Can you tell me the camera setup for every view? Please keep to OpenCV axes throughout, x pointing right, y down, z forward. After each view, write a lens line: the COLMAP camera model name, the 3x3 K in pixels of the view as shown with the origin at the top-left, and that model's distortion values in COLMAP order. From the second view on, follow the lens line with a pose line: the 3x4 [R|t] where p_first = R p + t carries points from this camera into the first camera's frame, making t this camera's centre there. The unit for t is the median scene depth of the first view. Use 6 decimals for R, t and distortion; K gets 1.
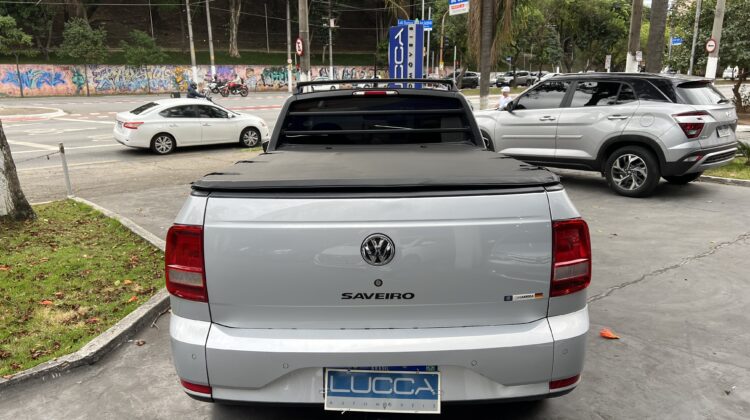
lens RADIAL K [[563.0, 0, 378.8], [0, 563.0, 211.9], [0, 0, 1]] dist [0.048560, -0.055698]
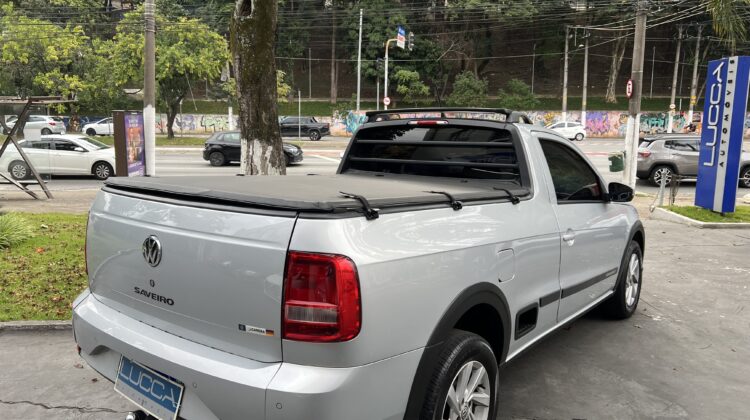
lens RADIAL K [[563.0, 0, 375.9], [0, 563.0, 206.2], [0, 0, 1]] dist [0.048560, -0.055698]
pose [[0.798760, 0.103142, -0.592743, 0.097268], [-0.154740, 0.987272, -0.036728, -0.004342], [0.581411, 0.121058, 0.804554, 0.038135]]
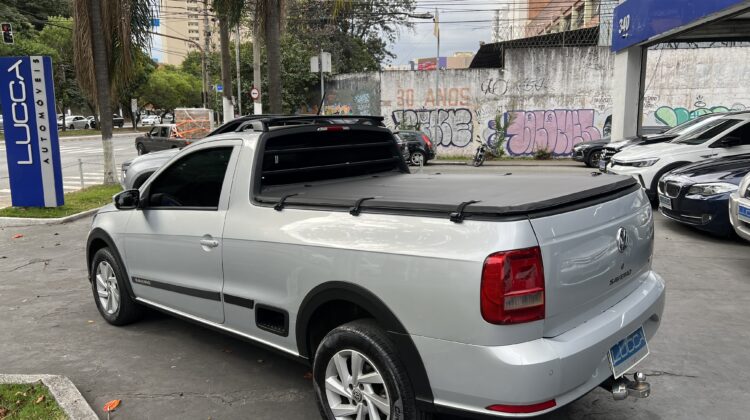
lens RADIAL K [[563.0, 0, 373.7], [0, 563.0, 208.2], [0, 0, 1]] dist [0.048560, -0.055698]
pose [[0.687523, -0.115346, 0.716943, -0.143850], [0.172201, 0.985039, -0.006656, -0.010265], [-0.705449, 0.128034, 0.697100, 0.052971]]
